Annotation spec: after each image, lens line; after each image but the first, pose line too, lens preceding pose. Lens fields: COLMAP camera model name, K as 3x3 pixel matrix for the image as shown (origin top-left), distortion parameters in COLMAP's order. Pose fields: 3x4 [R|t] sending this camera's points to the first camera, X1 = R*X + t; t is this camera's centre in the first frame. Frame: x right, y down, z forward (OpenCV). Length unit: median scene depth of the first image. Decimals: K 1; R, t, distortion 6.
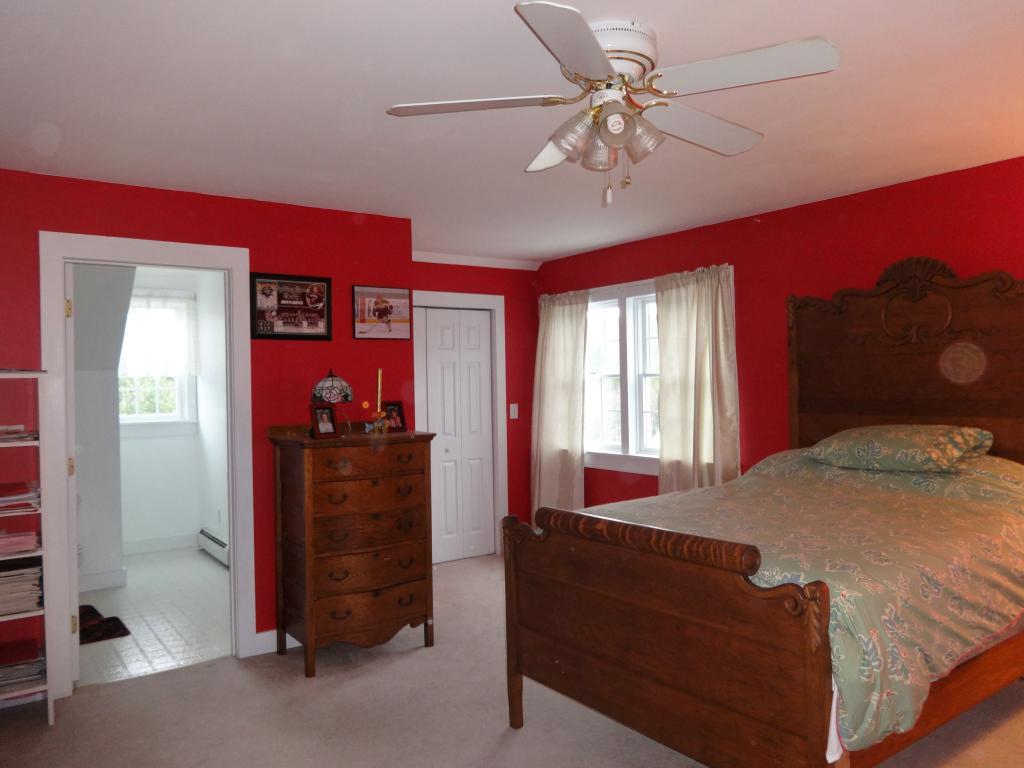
lens RADIAL K [[773.2, 0, 512.6], [0, 773.2, 383.9], [0, 0, 1]] dist [0.009567, -0.010016]
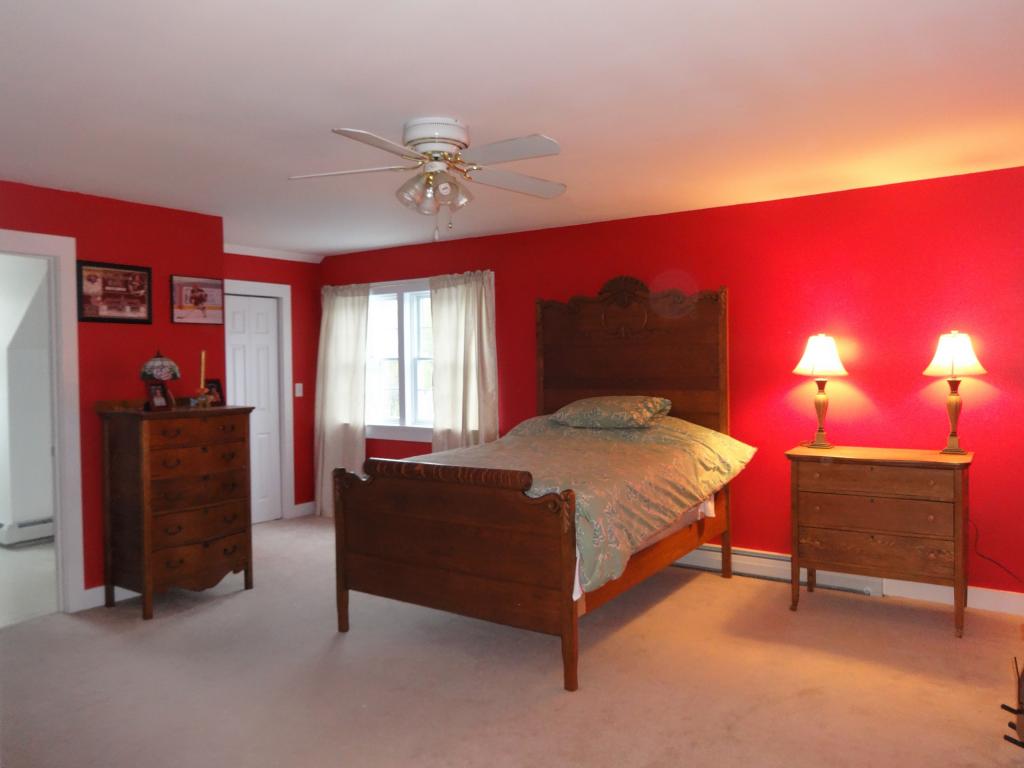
lens RADIAL K [[773.2, 0, 511.9], [0, 773.2, 382.2], [0, 0, 1]] dist [0.009567, -0.010016]
pose [[0.943596, 0.000194, 0.331098, -0.123505], [-0.006516, 0.999817, 0.017984, 0.003736], [-0.331034, -0.019127, 0.943425, -0.233154]]
